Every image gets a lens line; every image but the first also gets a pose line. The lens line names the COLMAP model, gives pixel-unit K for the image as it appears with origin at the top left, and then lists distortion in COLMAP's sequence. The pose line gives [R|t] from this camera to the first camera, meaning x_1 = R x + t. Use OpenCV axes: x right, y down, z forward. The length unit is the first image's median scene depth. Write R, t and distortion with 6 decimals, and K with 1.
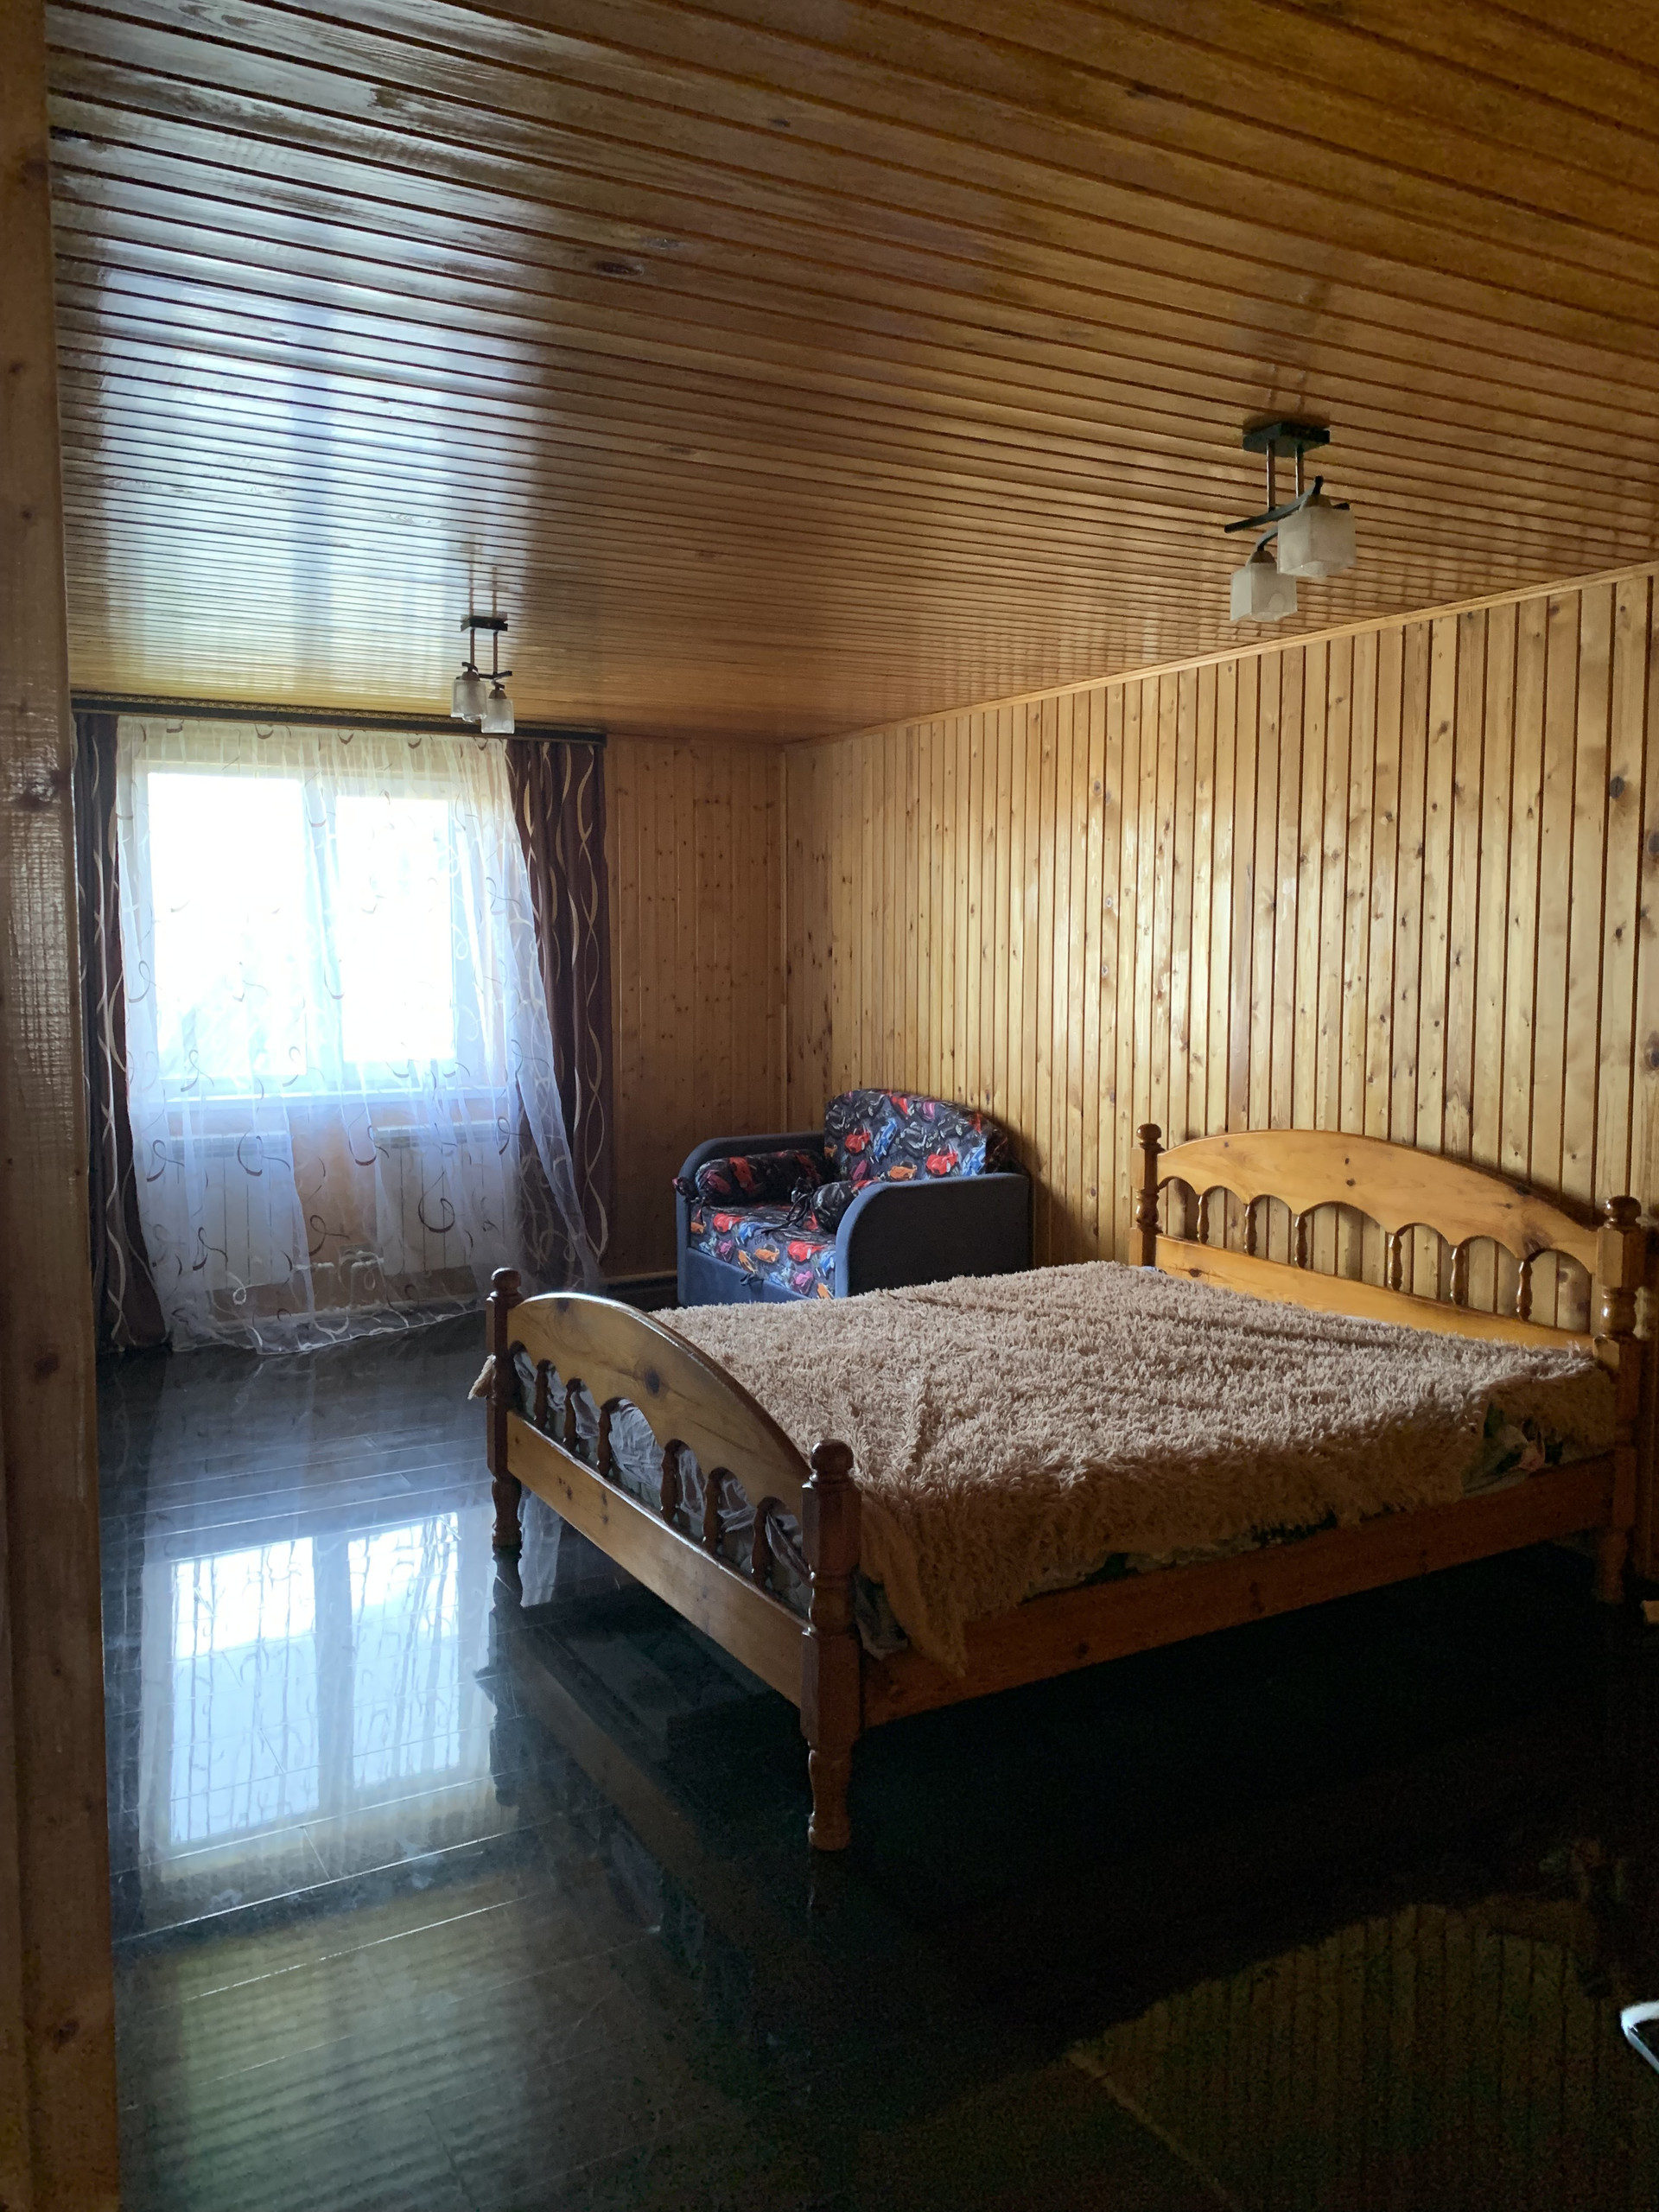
lens RADIAL K [[1687.7, 0, 843.6], [0, 1687.7, 1109.5], [0, 0, 1]] dist [0.012326, -0.039608]
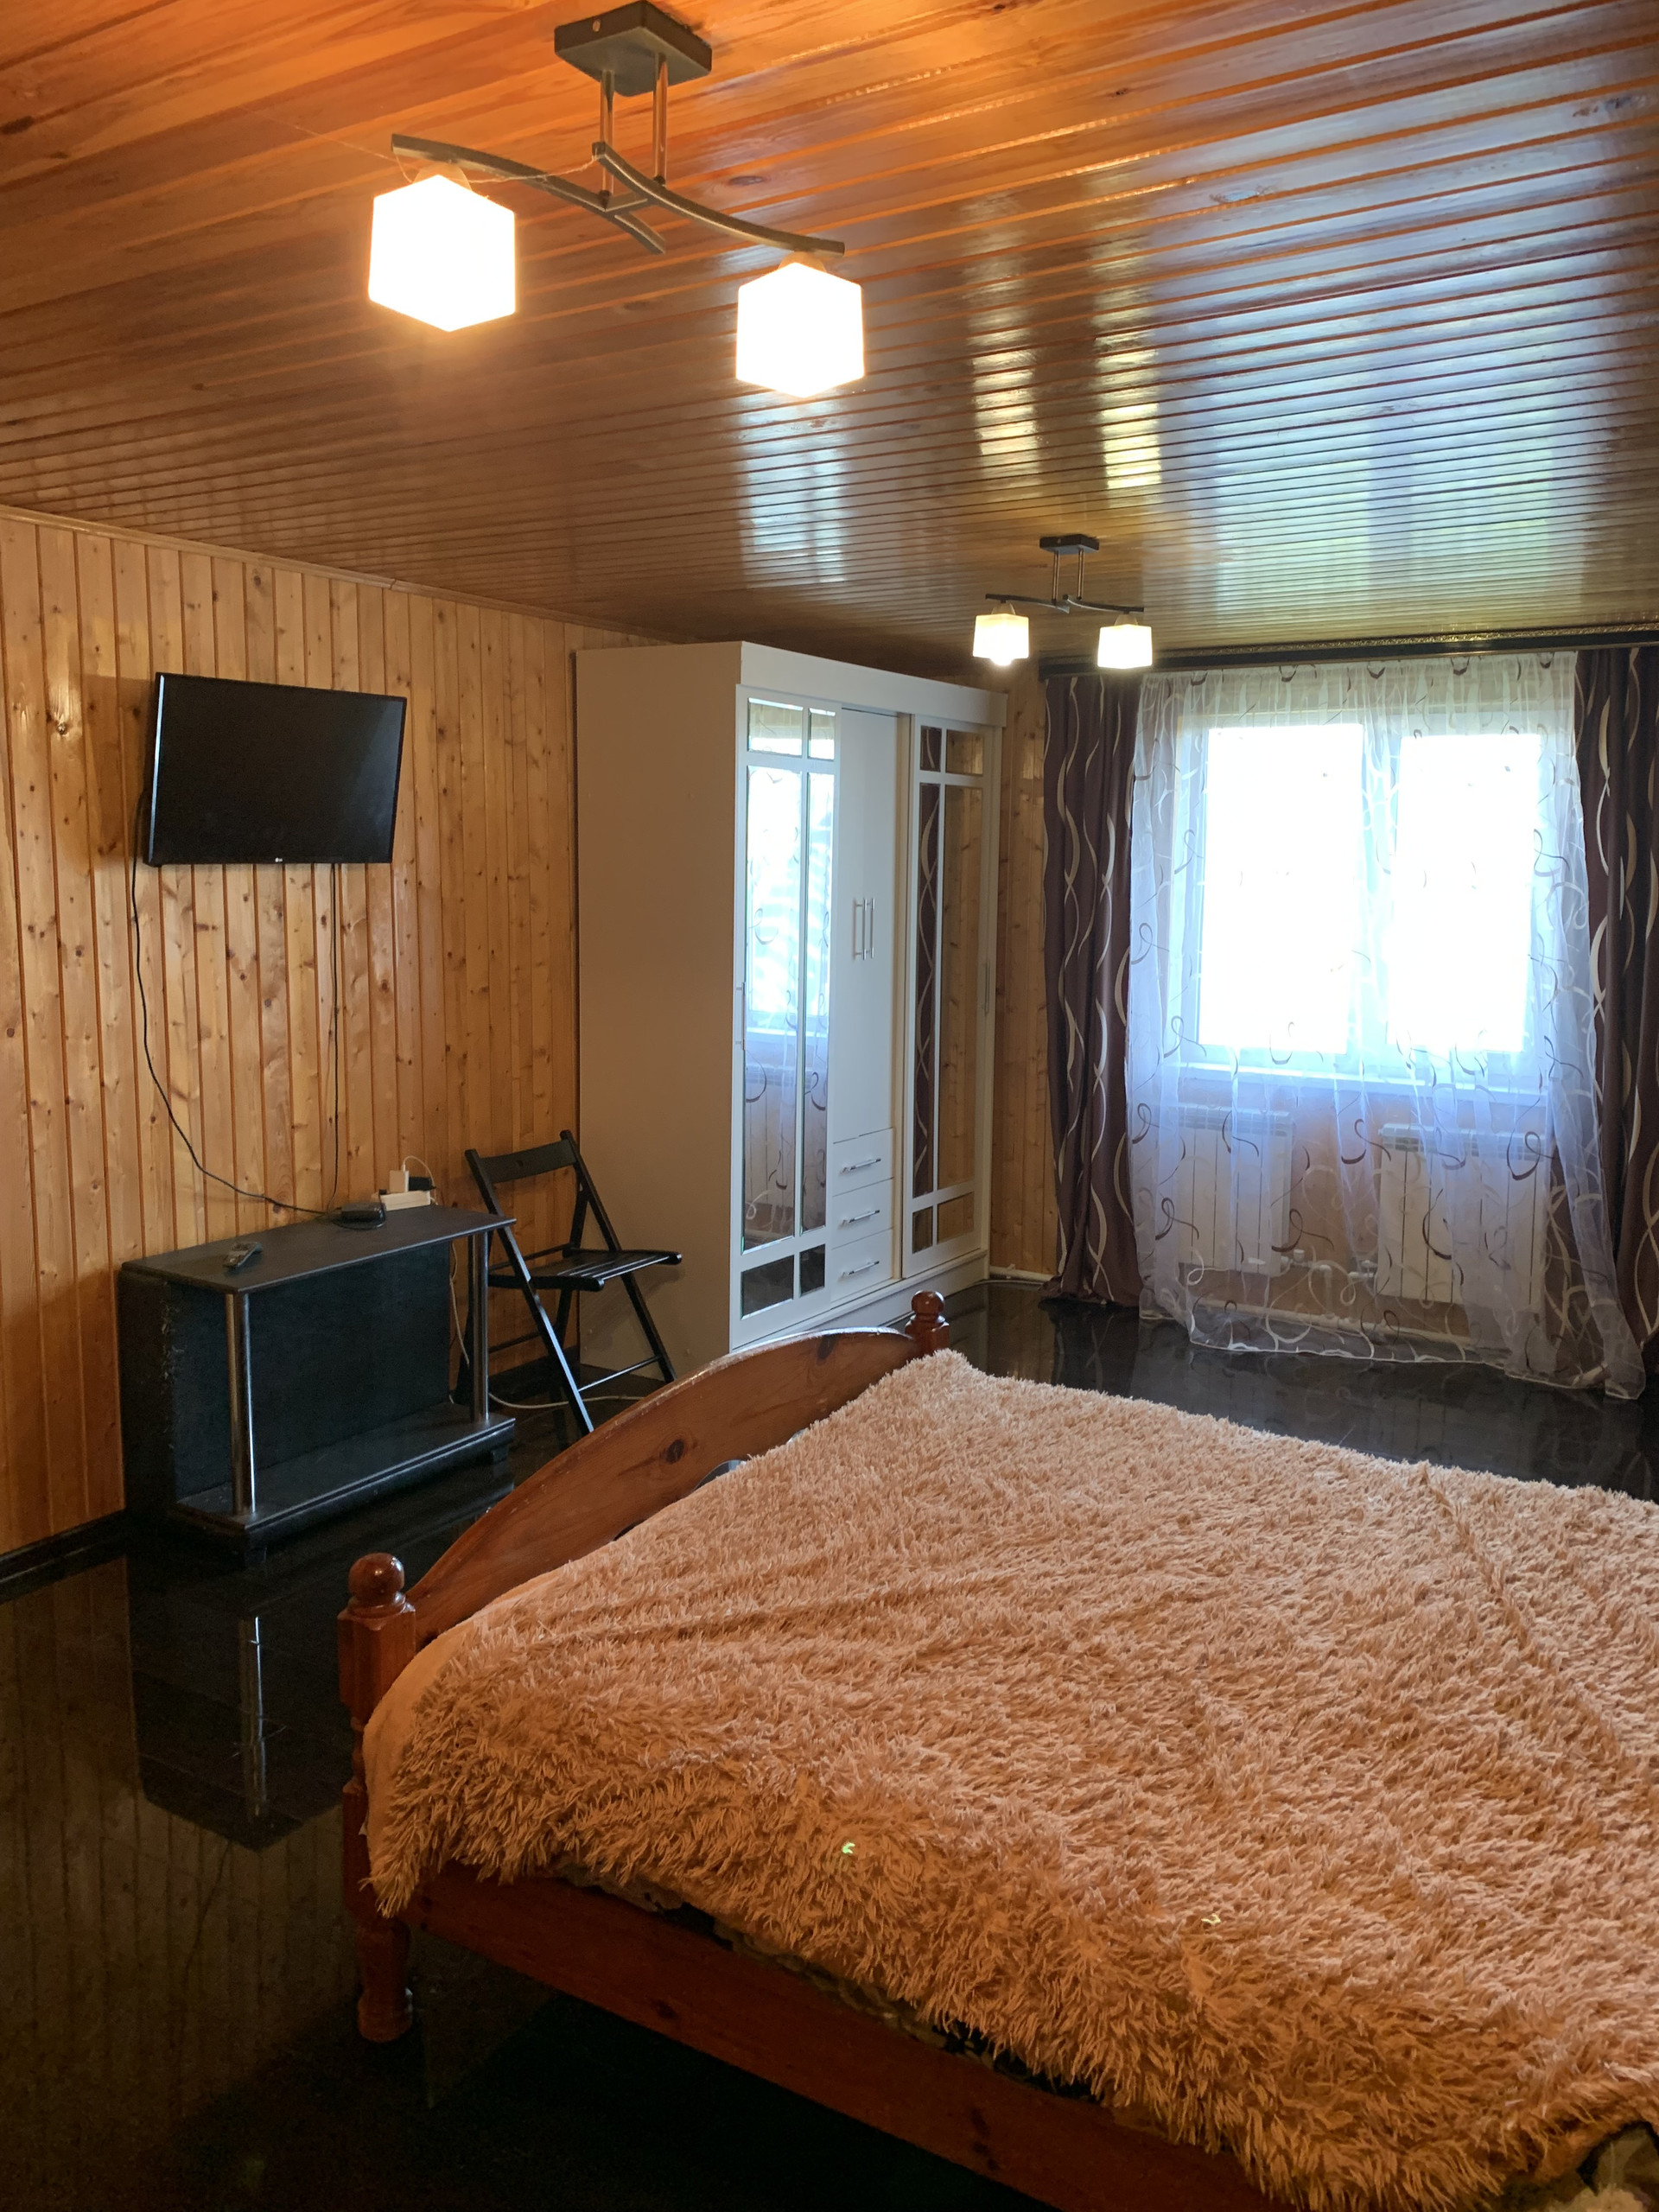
lens RADIAL K [[1687.7, 0, 838.1], [0, 1687.7, 1089.7], [0, 0, 1]] dist [0.012326, -0.039608]
pose [[0.486879, 0.121352, -0.864999, 0.349765], [-0.099400, 0.991566, 0.083160, -0.052417], [0.867795, 0.045492, 0.494835, 0.344832]]
